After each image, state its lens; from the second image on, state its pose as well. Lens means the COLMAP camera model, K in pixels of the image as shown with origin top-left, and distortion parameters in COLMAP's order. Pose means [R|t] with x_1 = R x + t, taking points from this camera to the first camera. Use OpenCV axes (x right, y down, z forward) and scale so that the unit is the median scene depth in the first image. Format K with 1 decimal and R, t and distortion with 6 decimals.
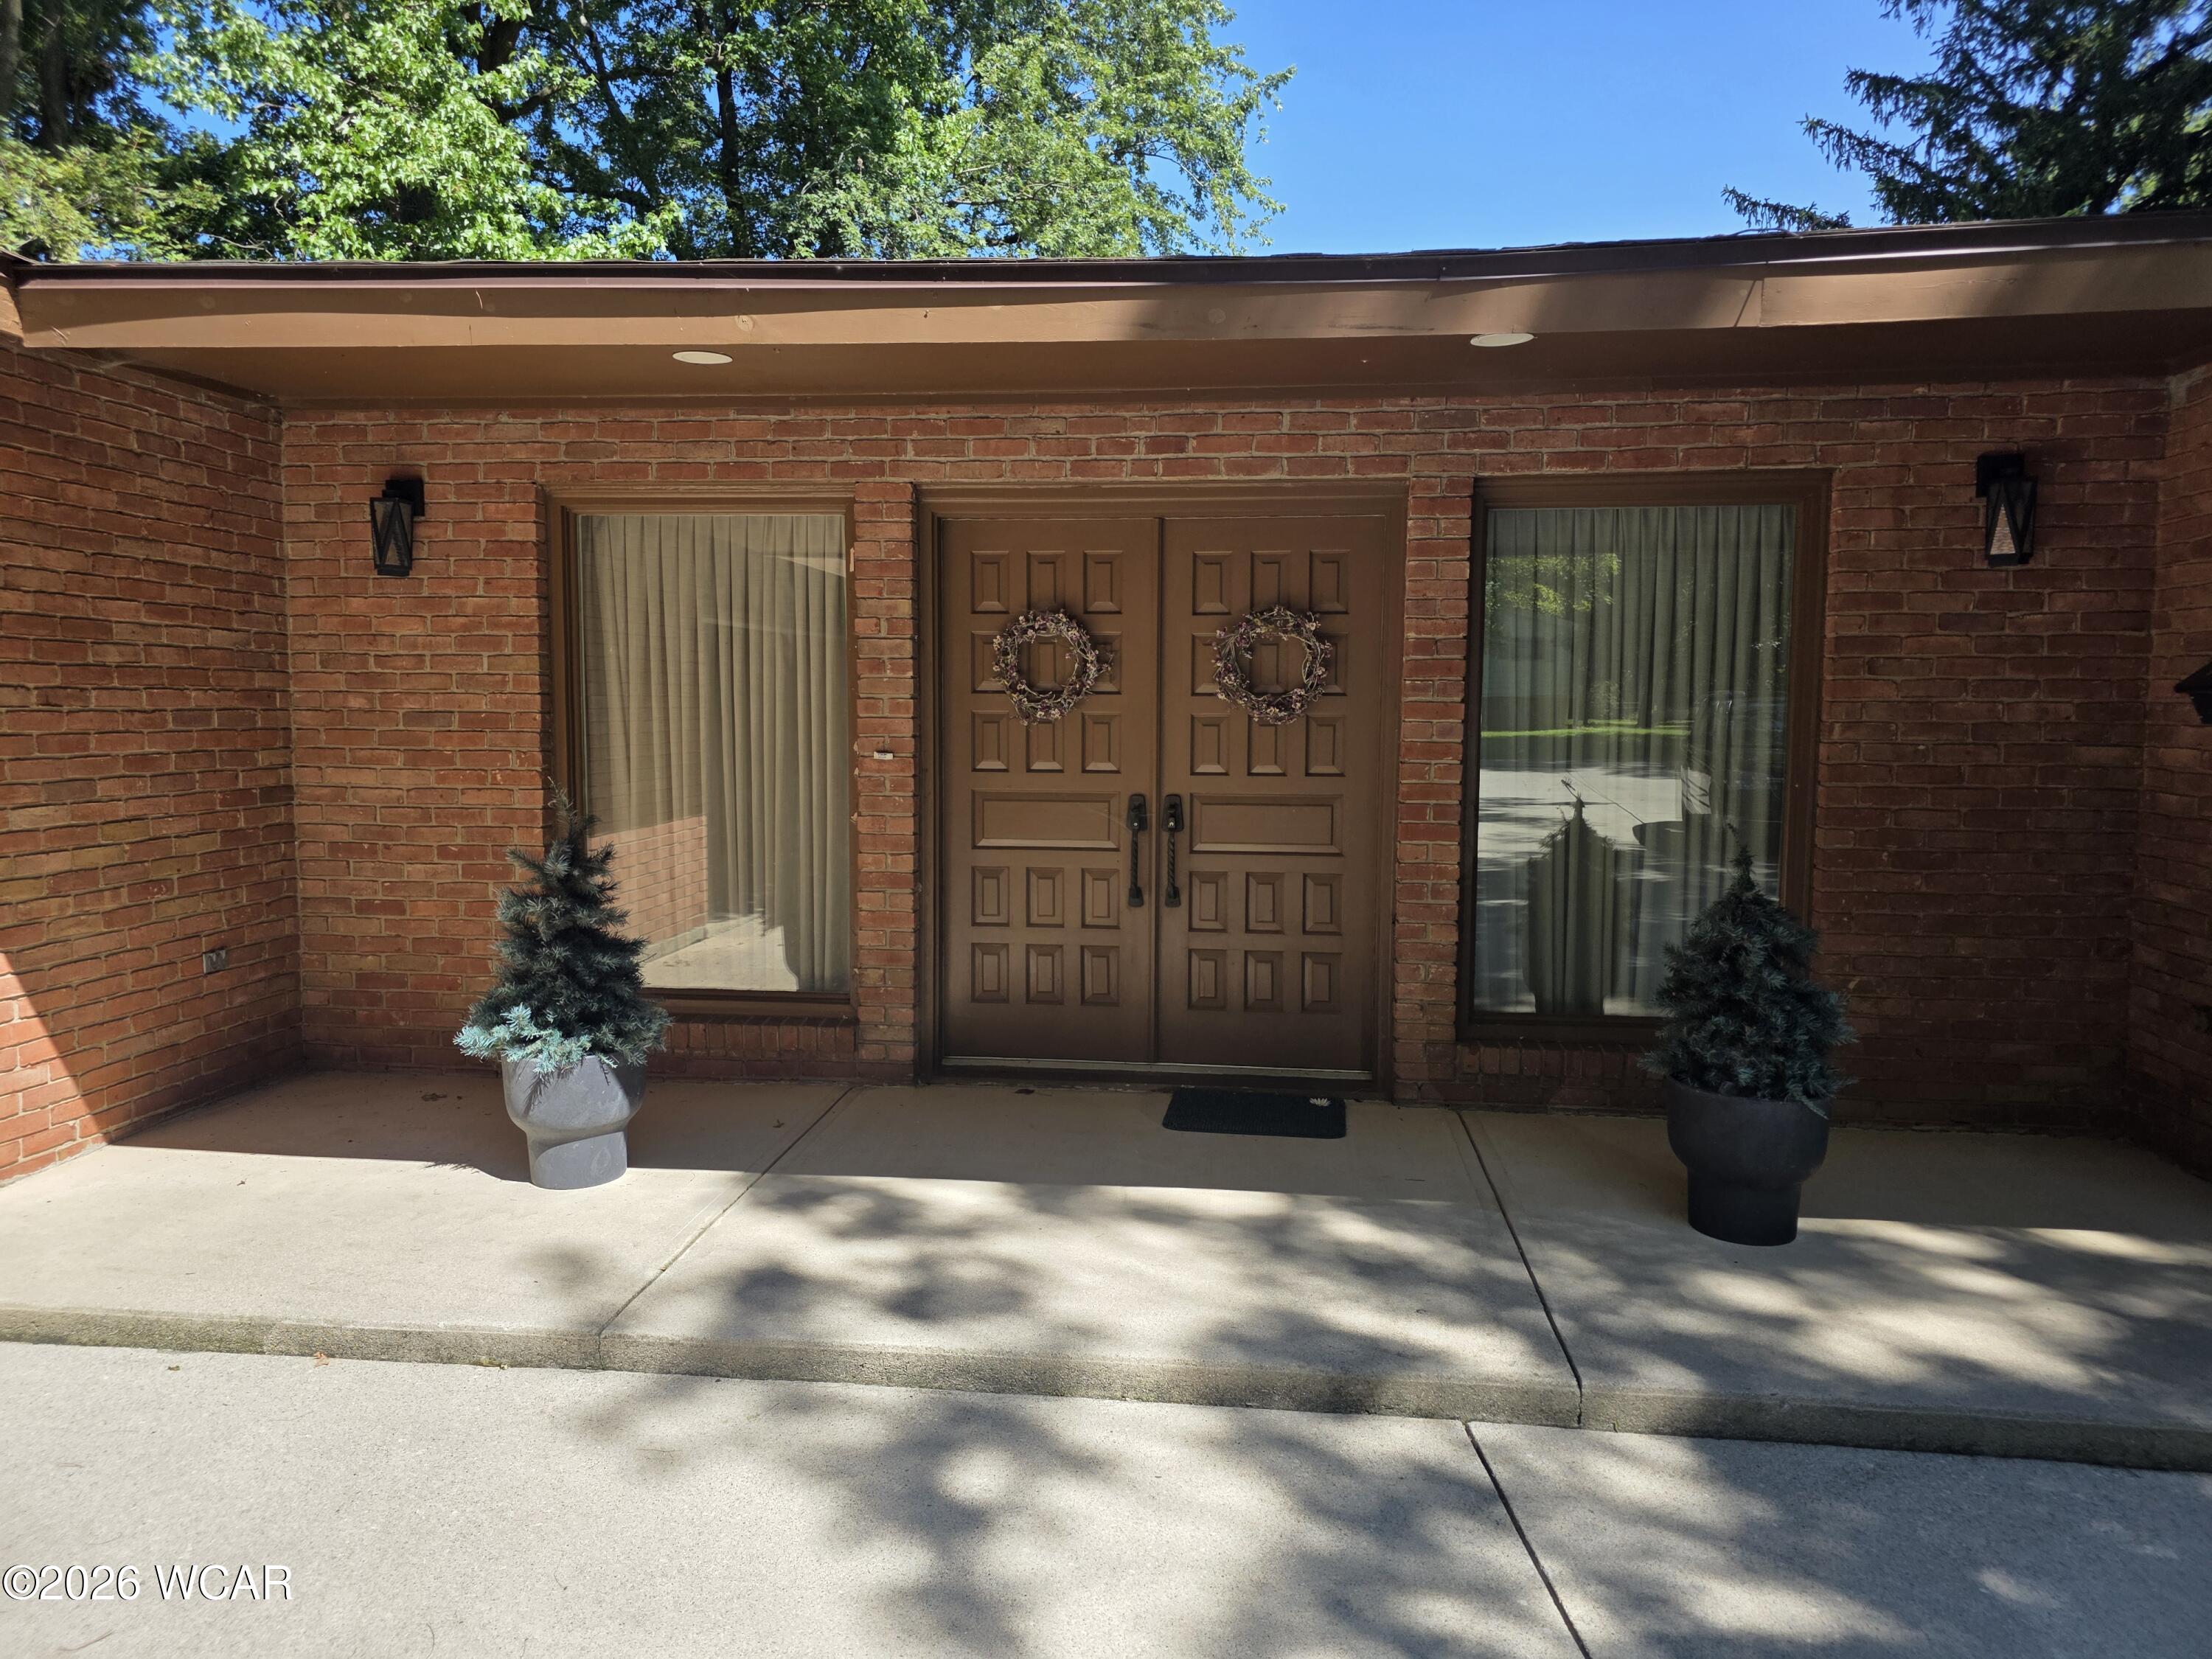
lens RADIAL K [[1470.4, 0, 1106.9], [0, 1470.4, 831.4], [0, 0, 1]] dist [0.032133, -0.025543]
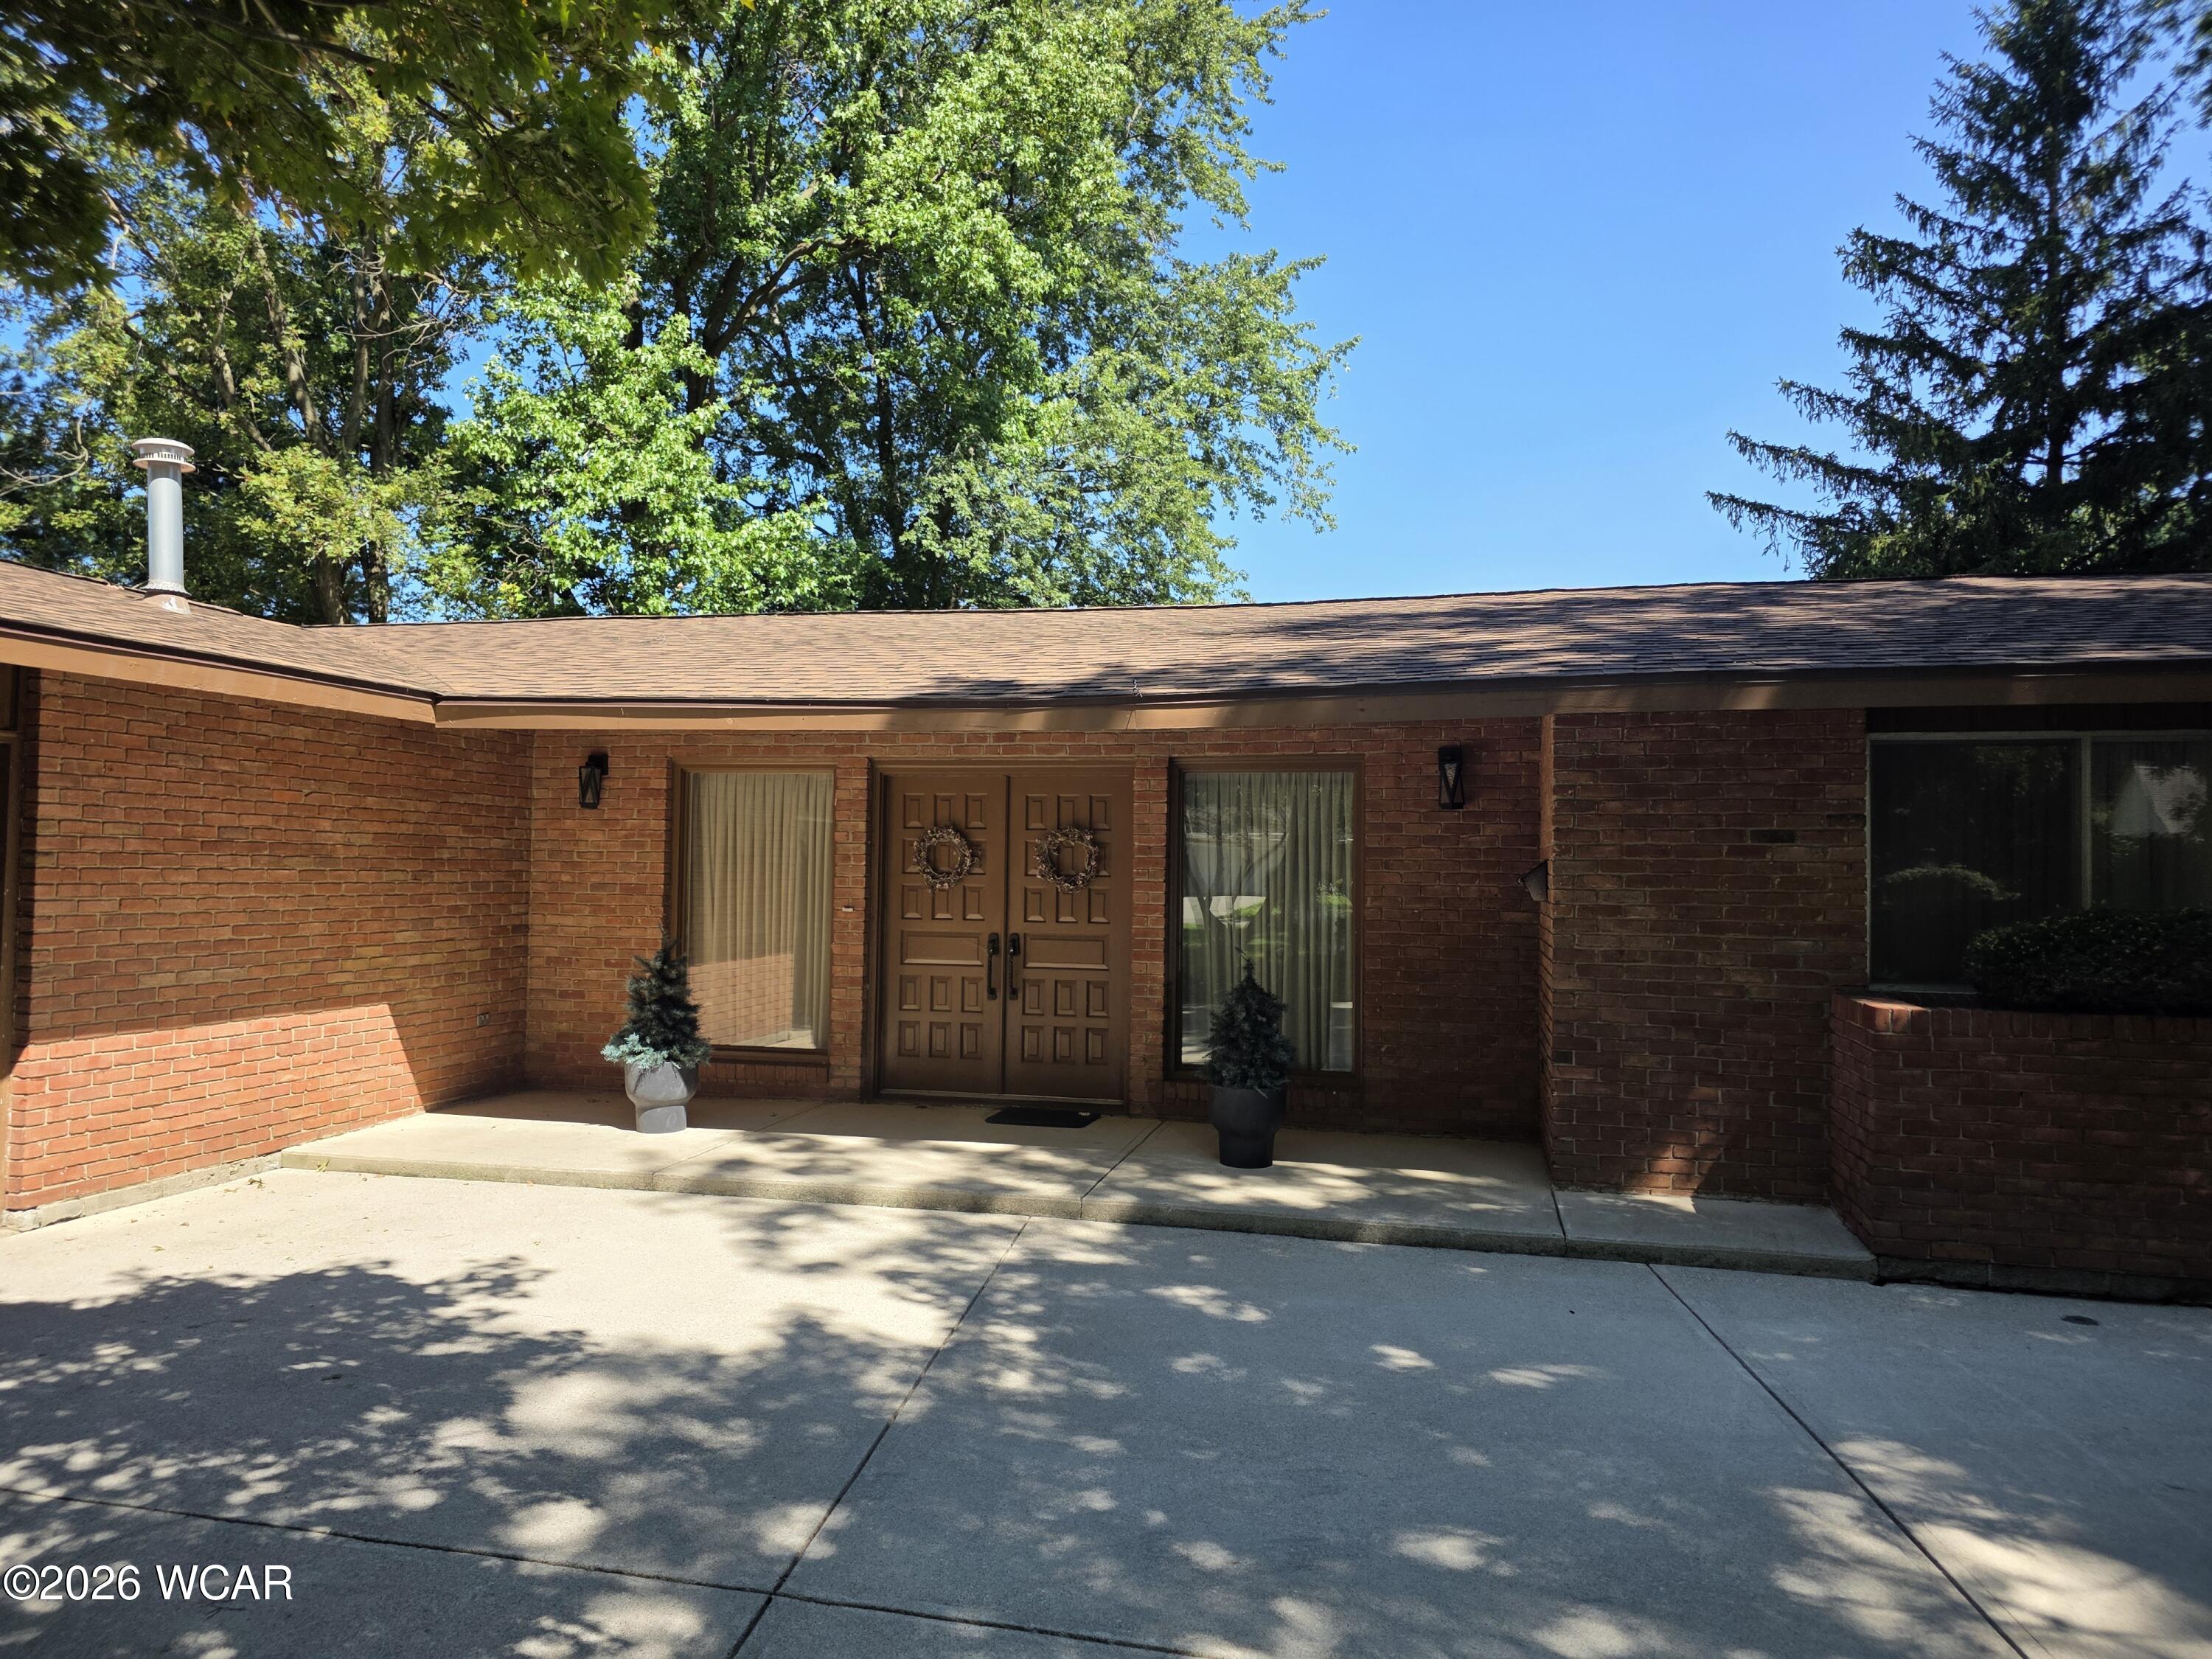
lens RADIAL K [[1470.4, 0, 1105.0], [0, 1470.4, 831.7], [0, 0, 1]] dist [0.032133, -0.025543]
pose [[0.992600, 0.002862, -0.121400, 0.355547], [-0.016707, 0.993434, -0.113176, 0.047978], [0.120279, 0.114367, 0.986130, -0.684723]]
